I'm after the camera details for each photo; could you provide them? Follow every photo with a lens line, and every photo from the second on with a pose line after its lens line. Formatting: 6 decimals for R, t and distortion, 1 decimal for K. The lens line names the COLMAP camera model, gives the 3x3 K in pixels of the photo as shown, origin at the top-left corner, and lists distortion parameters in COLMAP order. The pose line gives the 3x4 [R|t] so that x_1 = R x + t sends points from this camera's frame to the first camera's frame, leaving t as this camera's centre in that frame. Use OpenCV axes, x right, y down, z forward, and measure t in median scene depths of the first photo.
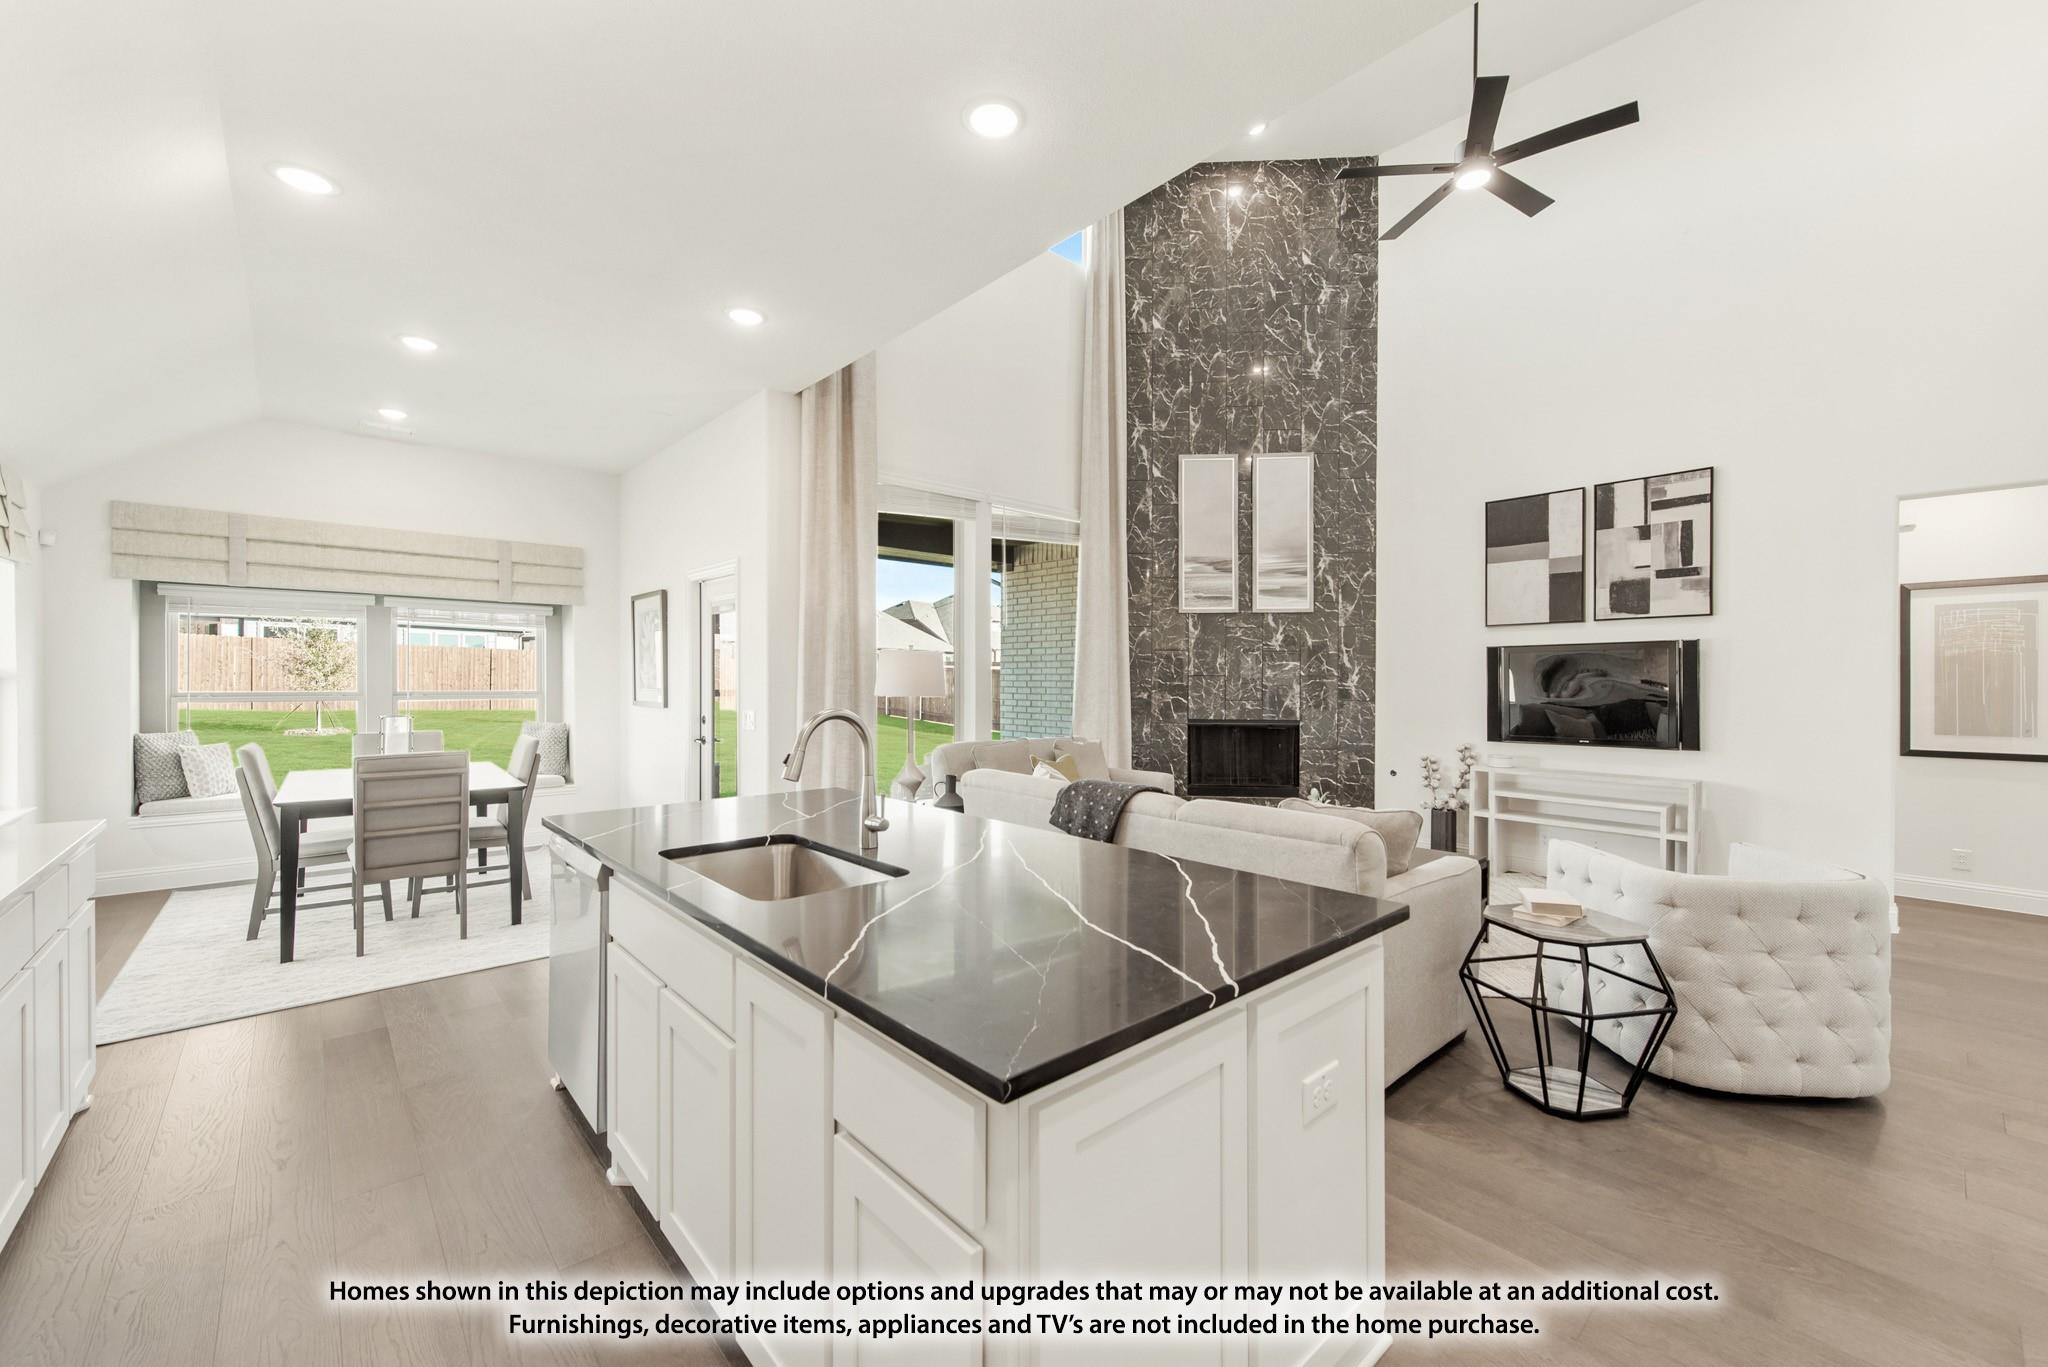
lens RADIAL K [[816.2, 0, 1028.8], [0, 816.2, 688.1], [0, 0, 1]] dist [0.008522, 0.000035]
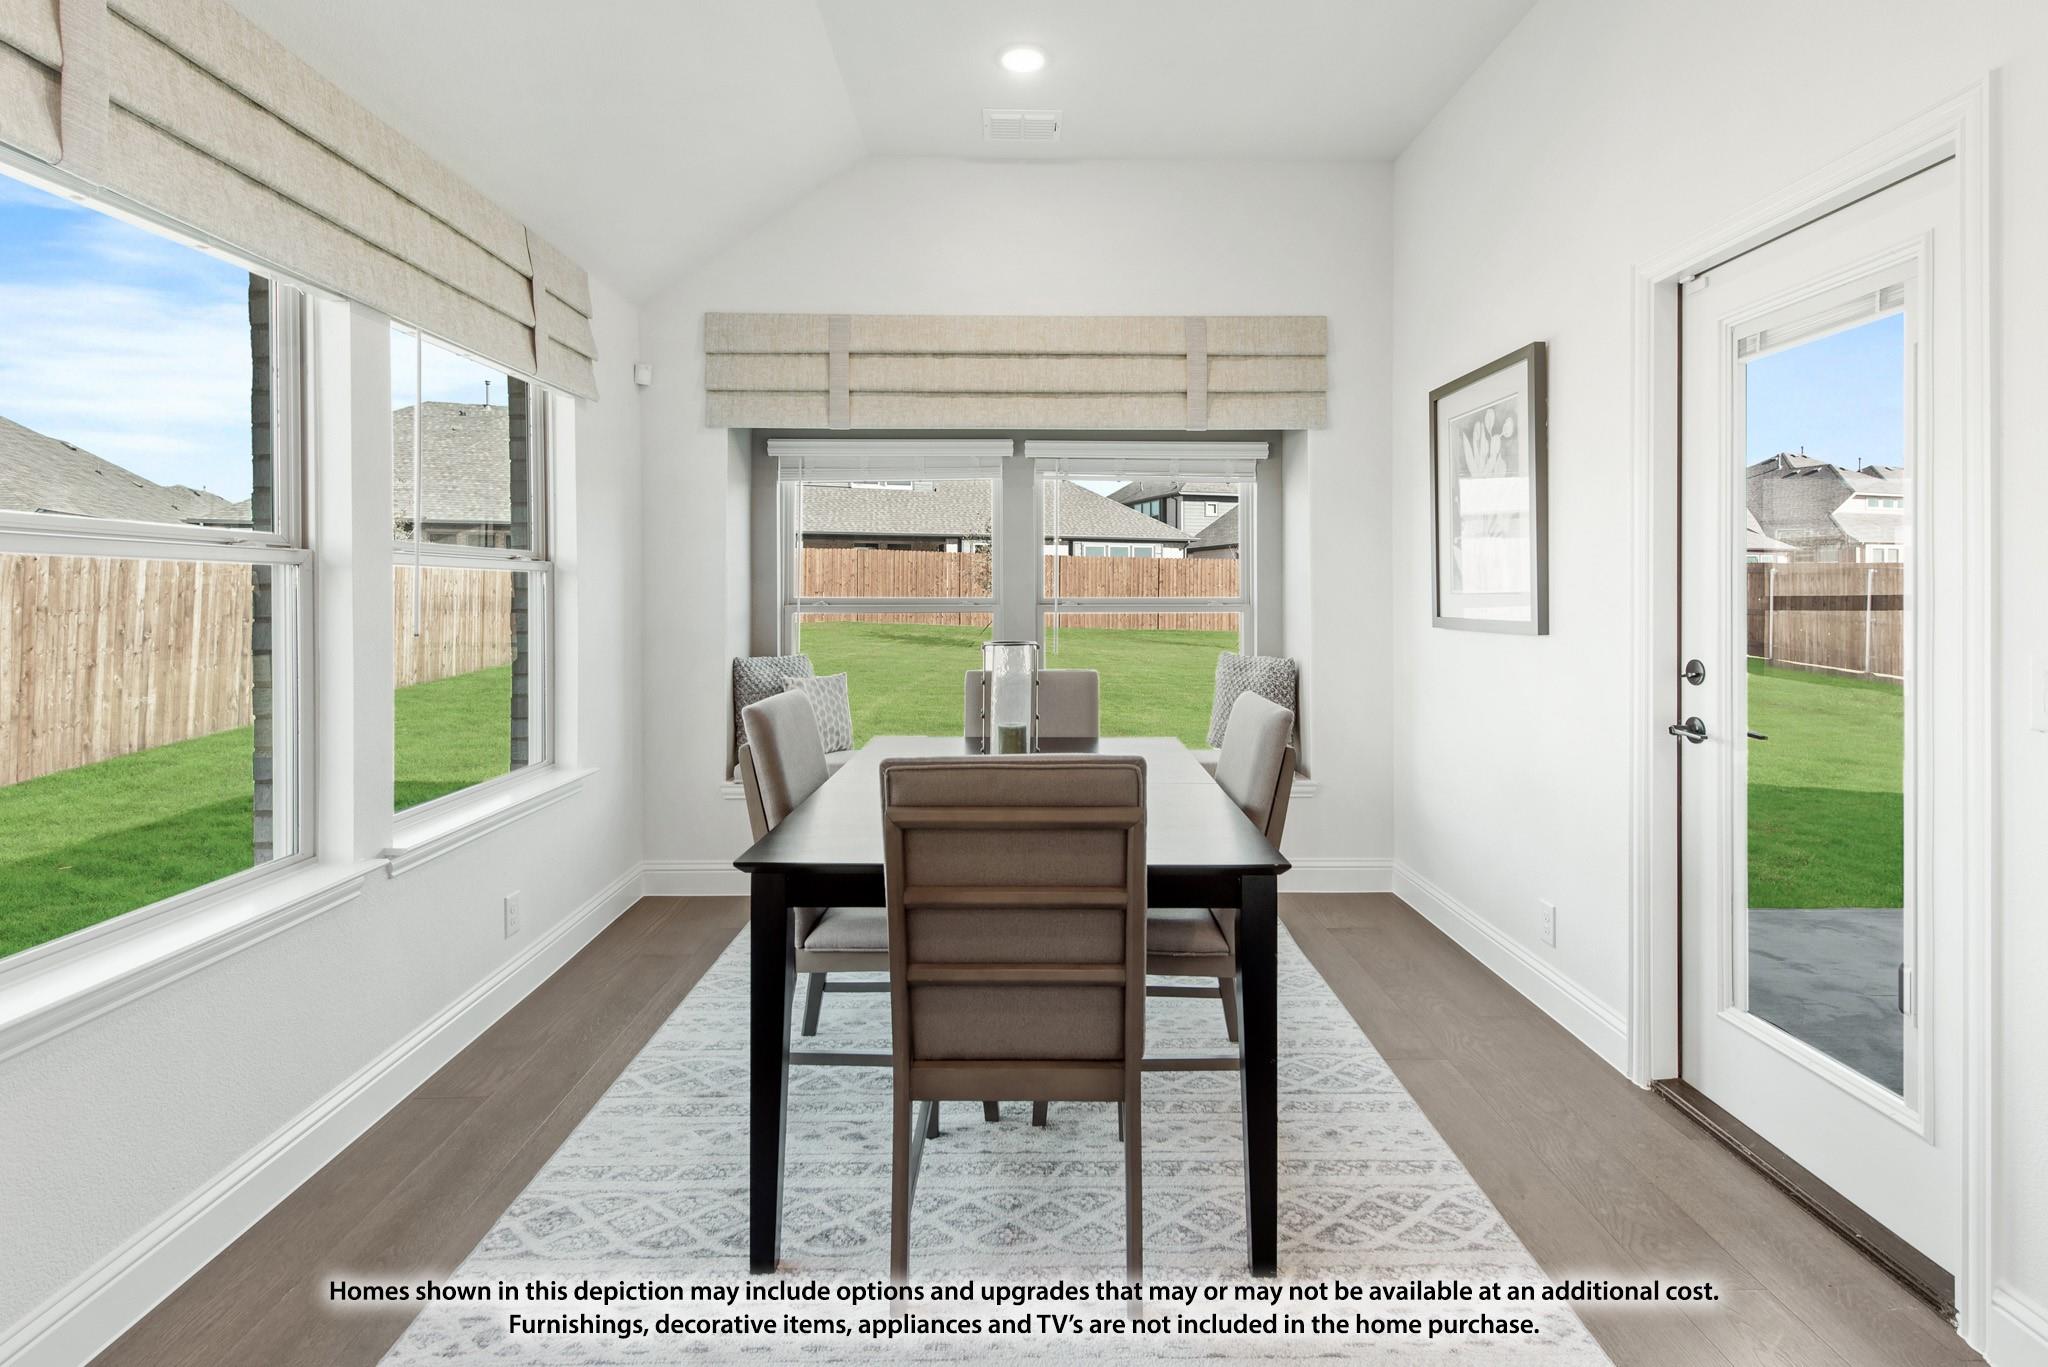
lens RADIAL K [[983.6, 0, 1032.1], [0, 983.6, 598.8], [0, 0, 1]] dist [0.016948, -0.003548]
pose [[0.760967, -0.003718, -0.648780, -0.299703], [-0.001724, 0.999968, -0.007752, 0.009995], [0.648789, 0.007017, 0.760936, 0.435030]]
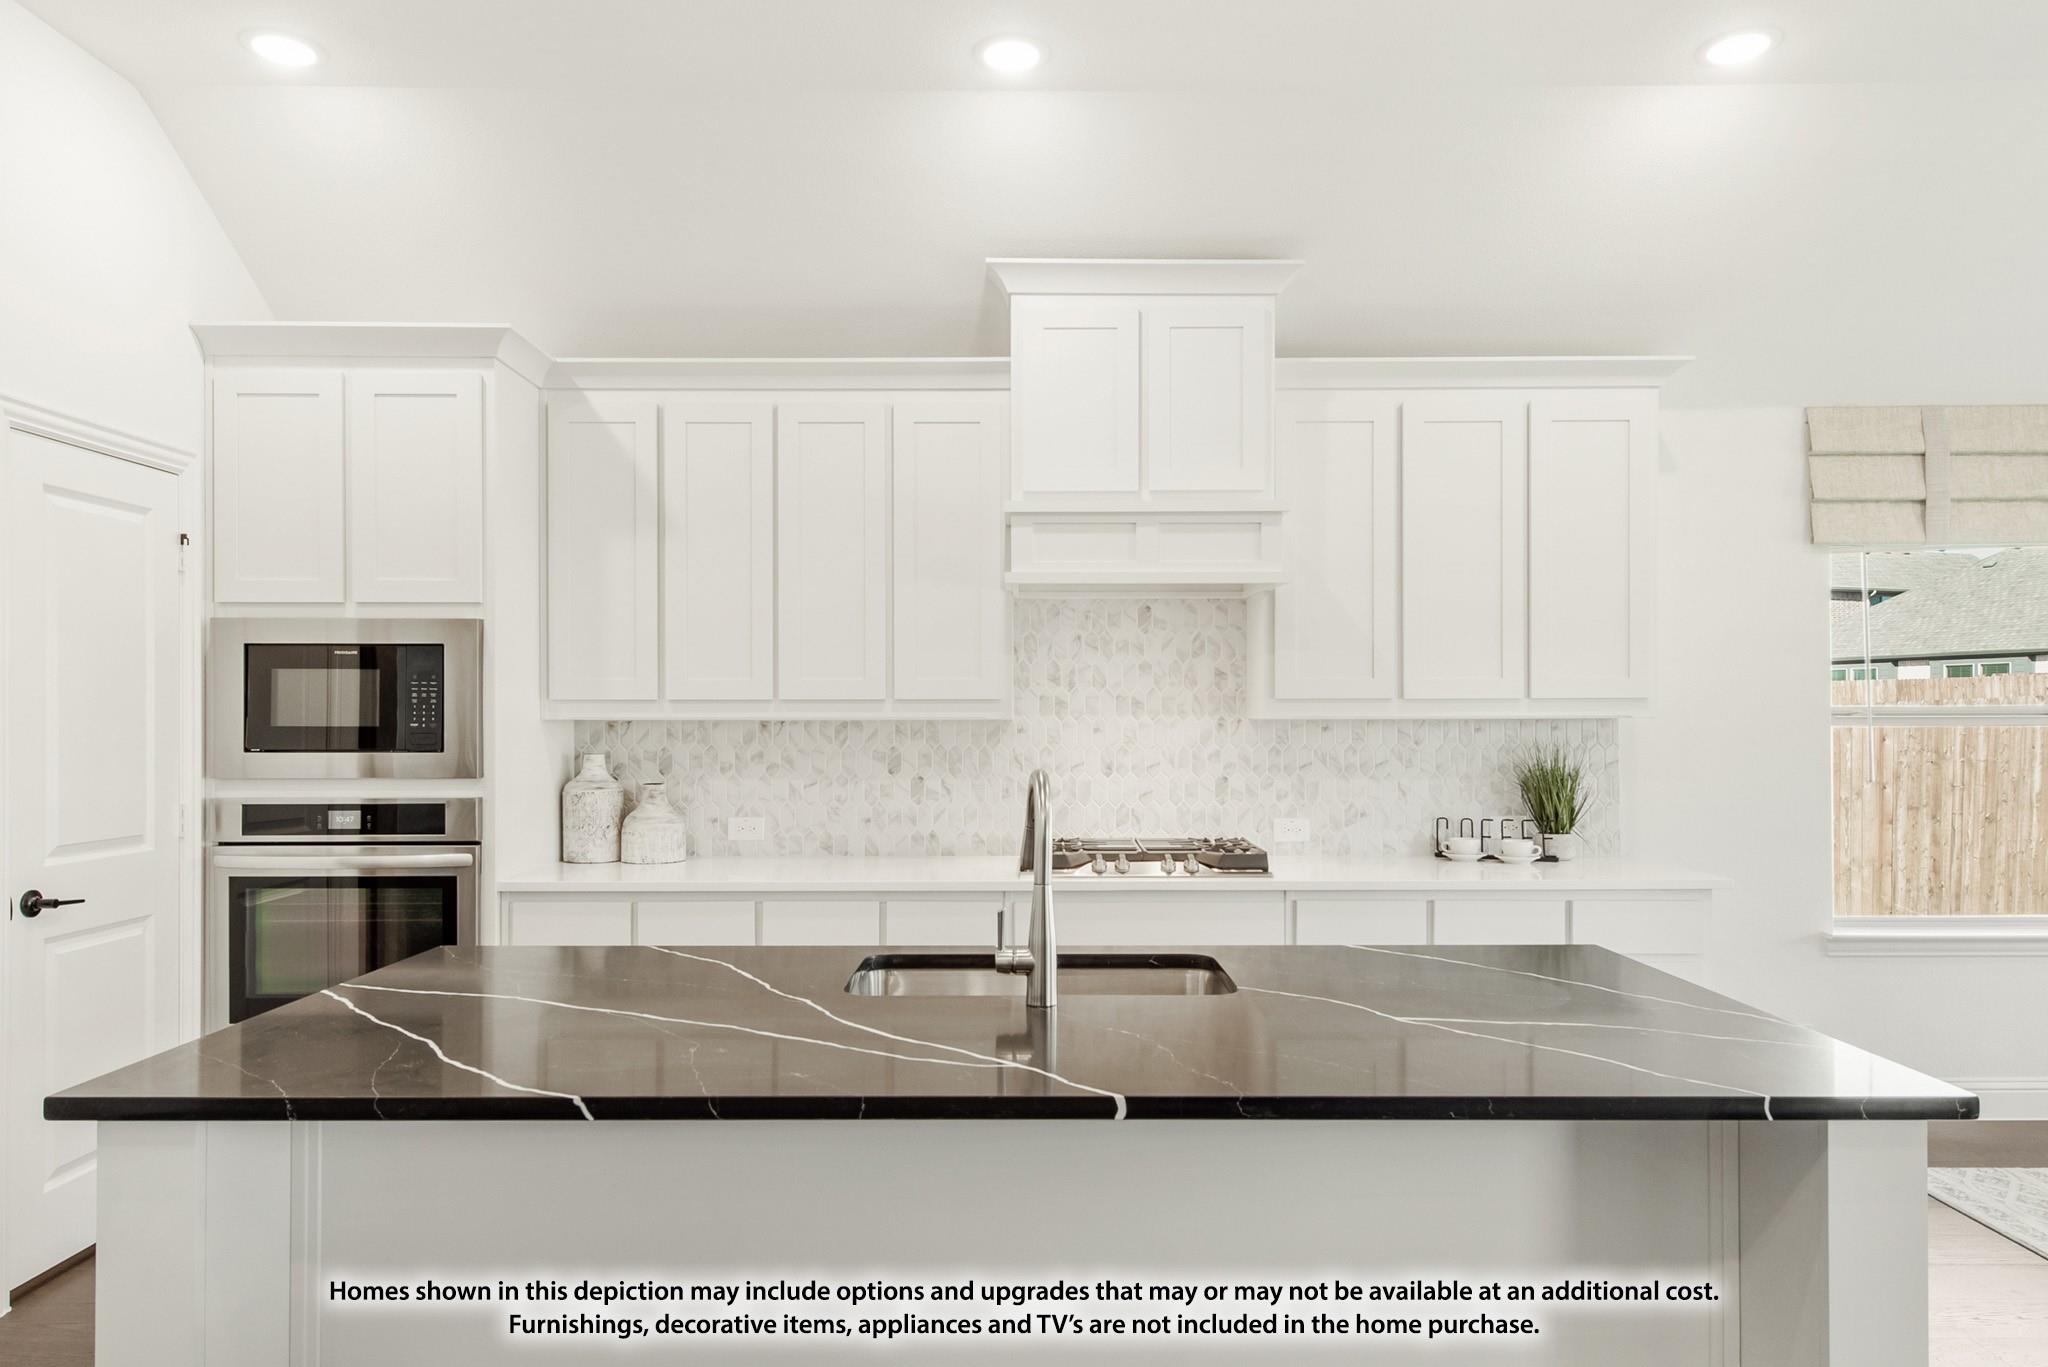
lens RADIAL K [[1305.8, 0, 1008.1], [0, 1305.8, 719.8], [0, 0, 1]] dist [0.021570, -0.013854]
pose [[-0.674390, -0.001090, -0.738375, 0.184598], [-0.007843, 0.999953, 0.005687, -0.006980], [0.738334, 0.009627, -0.674367, 0.575146]]
